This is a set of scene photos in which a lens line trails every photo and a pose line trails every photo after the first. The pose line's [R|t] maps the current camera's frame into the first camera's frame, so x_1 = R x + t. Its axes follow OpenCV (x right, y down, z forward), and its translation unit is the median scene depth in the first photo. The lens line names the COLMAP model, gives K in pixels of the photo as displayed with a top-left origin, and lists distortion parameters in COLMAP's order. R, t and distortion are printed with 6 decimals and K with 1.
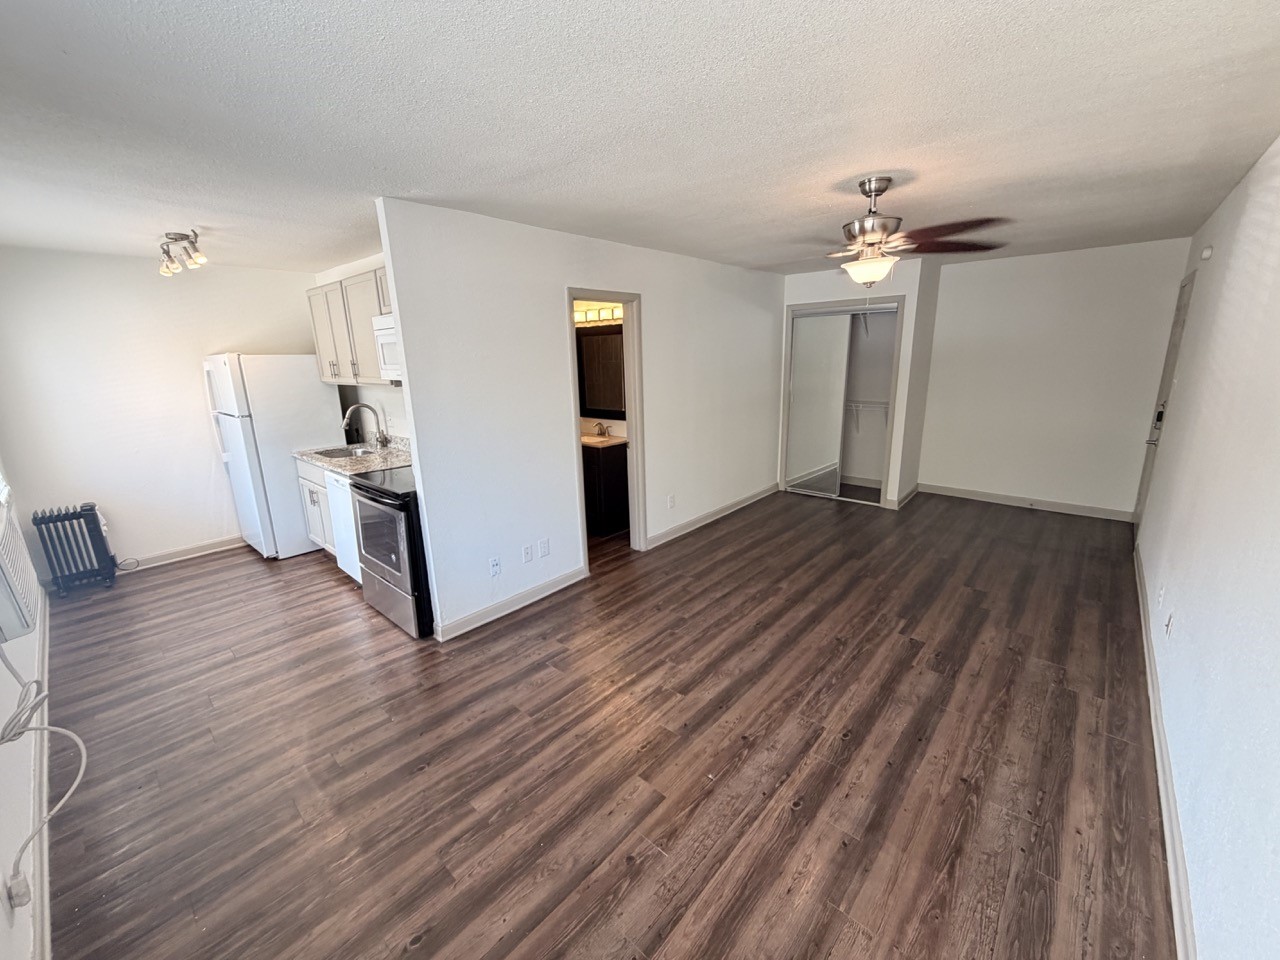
lens RADIAL K [[513.4, 0, 637.2], [0, 513.4, 481.4], [0, 0, 1]] dist [0.000284, 0.000085]
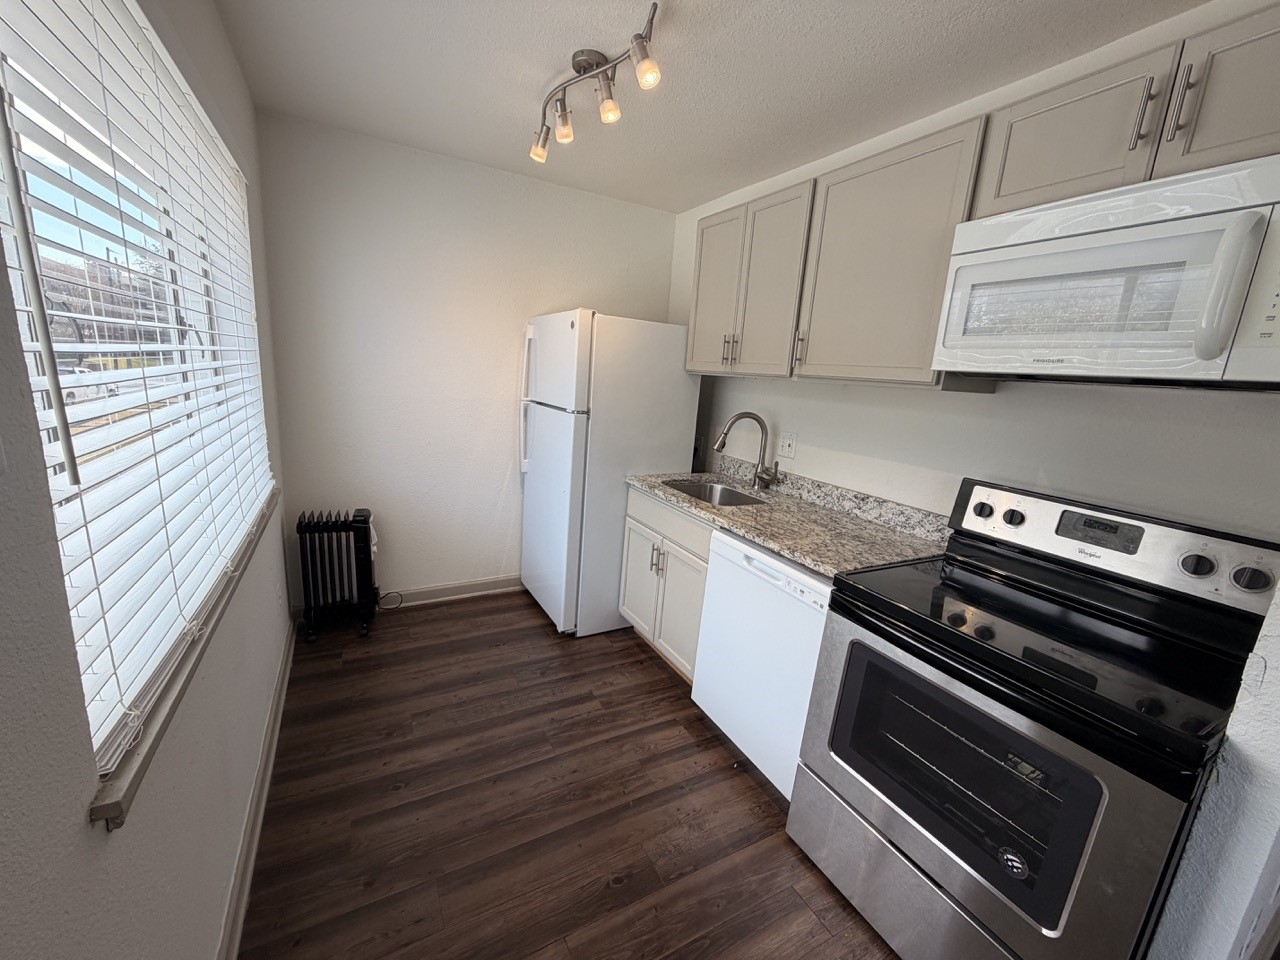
lens RADIAL K [[513.4, 0, 637.2], [0, 513.4, 481.4], [0, 0, 1]] dist [0.000284, 0.000085]
pose [[0.938645, 0.157183, -0.306983, -0.498904], [-0.168627, 0.985619, -0.010940, -0.048819], [0.300849, 0.062035, 0.951652, 0.436130]]
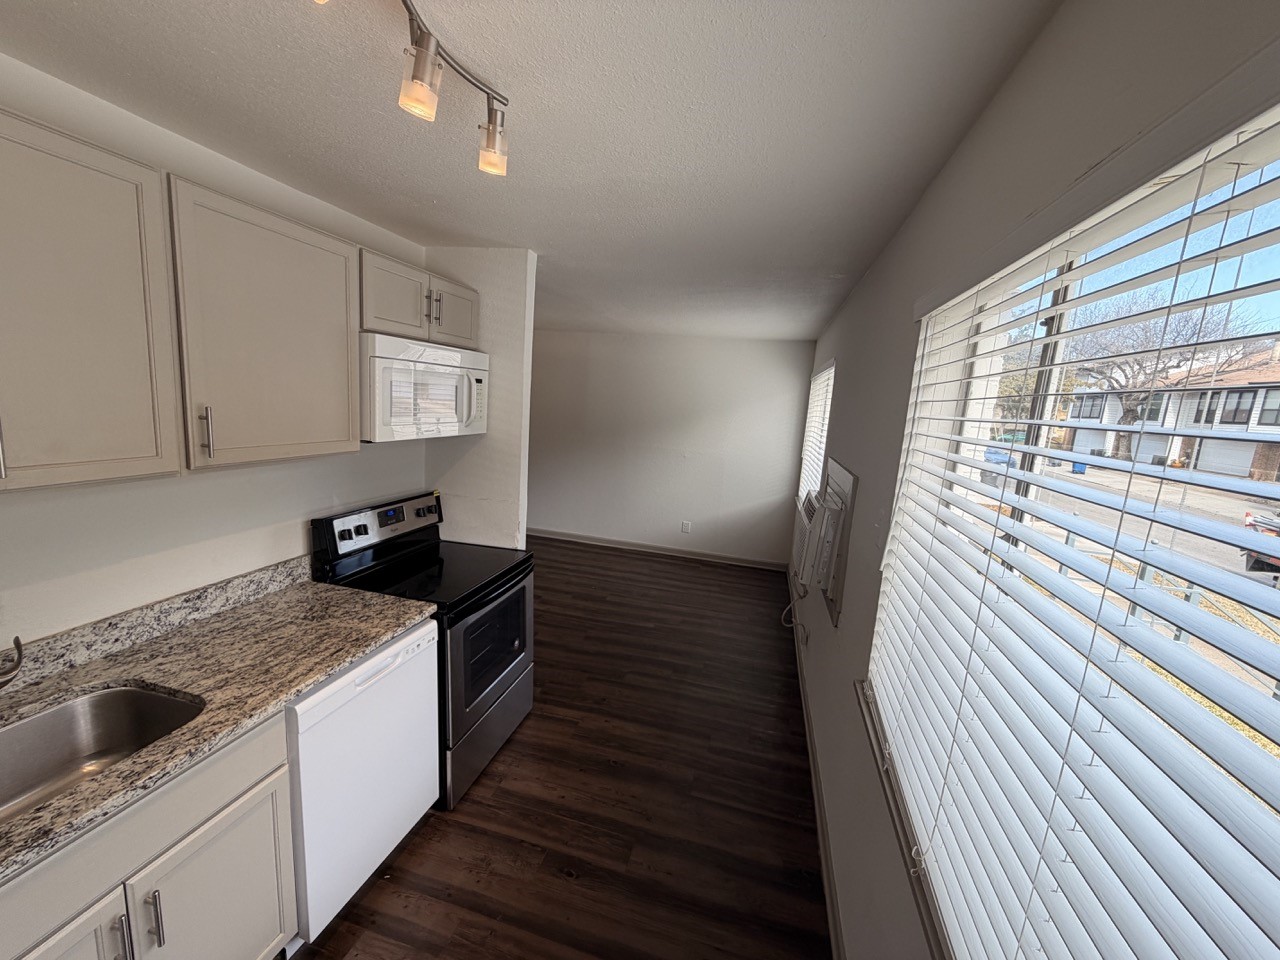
lens RADIAL K [[513.4, 0, 637.2], [0, 513.4, 481.4], [0, 0, 1]] dist [0.000284, 0.000085]
pose [[-0.464996, -0.148954, 0.872692, -0.950199], [0.155722, 0.956614, 0.246251, -0.210307], [-0.871510, 0.250403, -0.421627, 0.843305]]
